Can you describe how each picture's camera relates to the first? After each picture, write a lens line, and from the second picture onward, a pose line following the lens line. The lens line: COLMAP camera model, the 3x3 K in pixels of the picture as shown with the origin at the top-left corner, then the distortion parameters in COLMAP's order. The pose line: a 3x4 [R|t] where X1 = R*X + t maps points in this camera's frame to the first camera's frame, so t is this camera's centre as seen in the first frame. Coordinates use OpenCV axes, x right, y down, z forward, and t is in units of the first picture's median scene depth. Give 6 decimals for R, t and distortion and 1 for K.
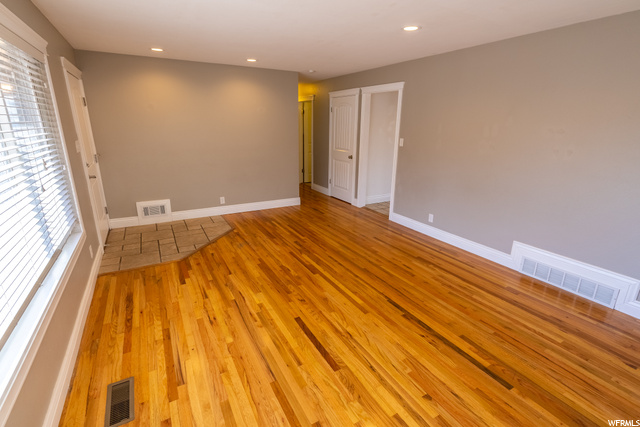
lens RADIAL K [[304.7, 0, 319.0], [0, 304.7, 212.8], [0, 0, 1]] dist [0.001834, -0.000874]
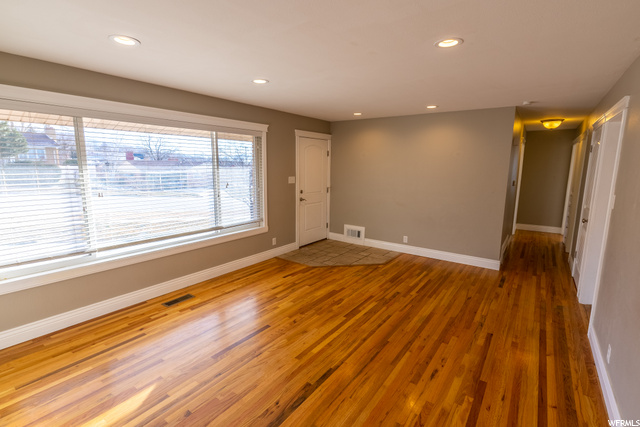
lens RADIAL K [[304.7, 0, 319.0], [0, 304.7, 212.8], [0, 0, 1]] dist [0.001834, -0.000874]
pose [[0.416945, 0.136103, -0.898684, 0.763783], [-0.264289, 0.964160, 0.023403, -0.117535], [0.869660, 0.227754, 0.437972, 0.419177]]
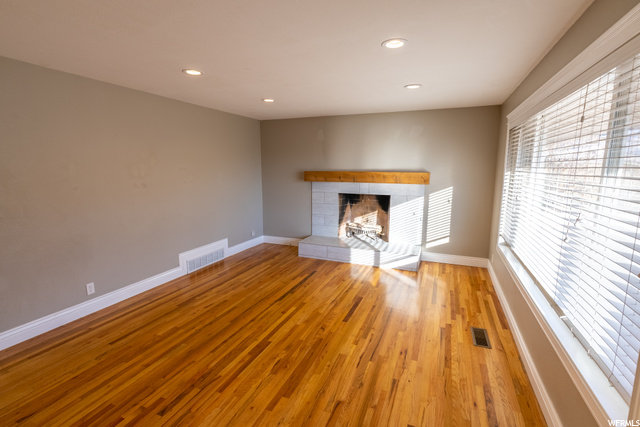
lens RADIAL K [[304.7, 0, 319.0], [0, 304.7, 212.8], [0, 0, 1]] dist [0.001834, -0.000874]
pose [[-0.615113, -0.132058, 0.777301, -0.677170], [0.214575, 0.920622, 0.326210, -0.355653], [-0.758679, 0.367445, -0.537950, 1.188770]]
